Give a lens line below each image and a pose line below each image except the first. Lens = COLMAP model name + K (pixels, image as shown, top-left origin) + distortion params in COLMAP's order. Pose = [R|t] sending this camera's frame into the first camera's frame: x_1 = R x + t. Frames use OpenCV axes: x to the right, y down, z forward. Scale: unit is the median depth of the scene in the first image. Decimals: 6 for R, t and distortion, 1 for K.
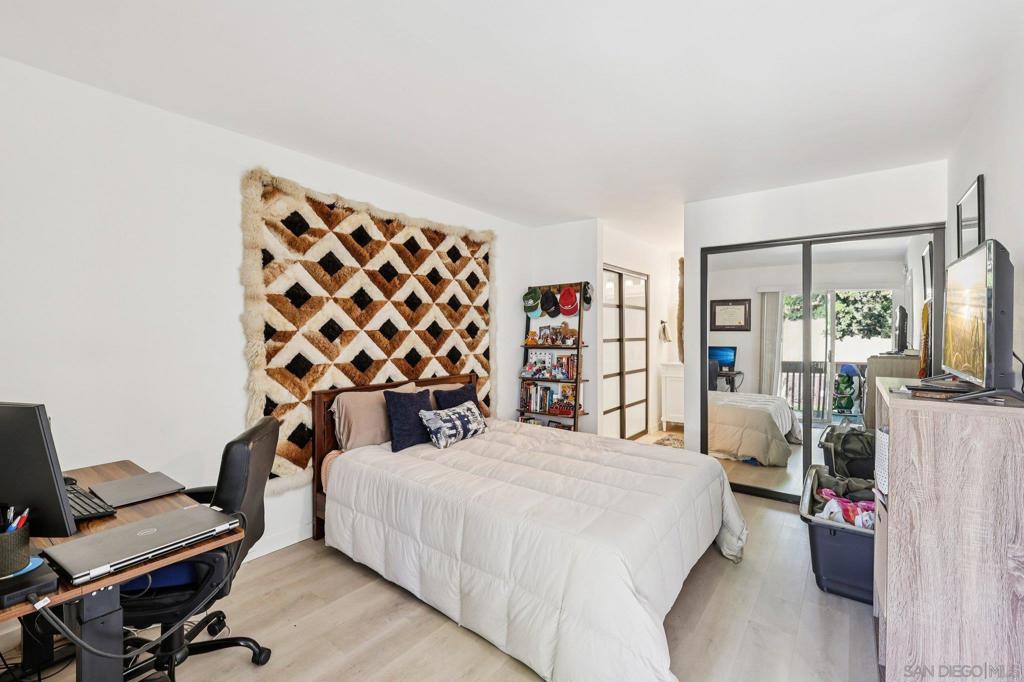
lens RADIAL K [[448.8, 0, 512.3], [0, 448.8, 332.8], [0, 0, 1]] dist [0.003945, -0.000011]
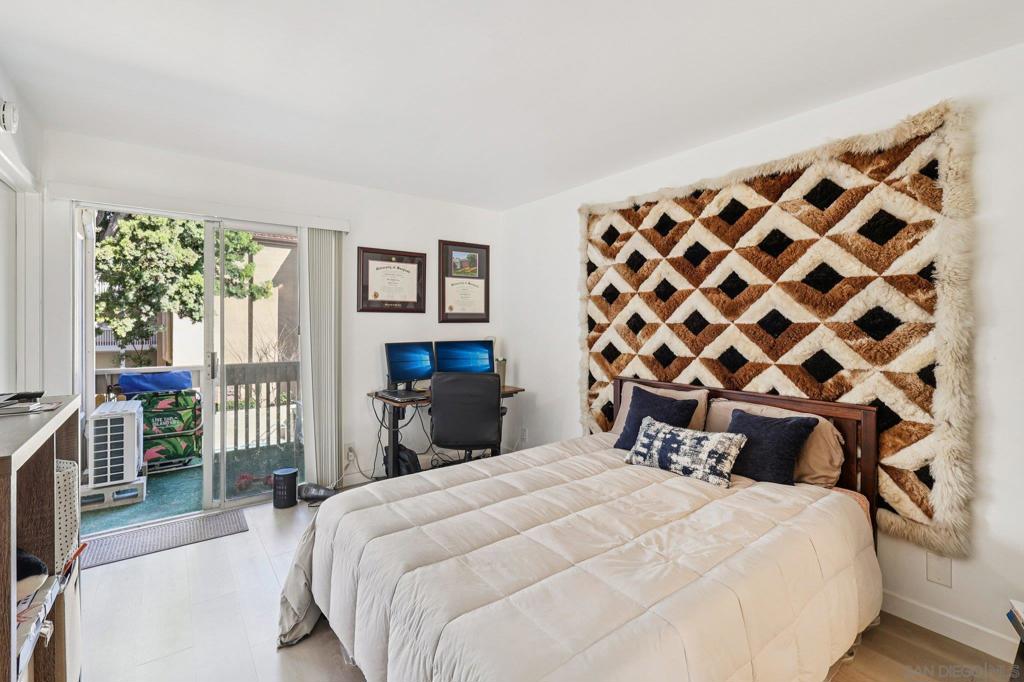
lens RADIAL K [[448.8, 0, 507.1], [0, 448.8, 325.1], [0, 0, 1]] dist [0.003945, -0.000011]
pose [[-0.269980, 0.010604, -0.962808, 0.635695], [-0.003243, 0.999924, 0.011922, -0.011402], [0.962860, 0.006341, -0.269925, 0.881202]]
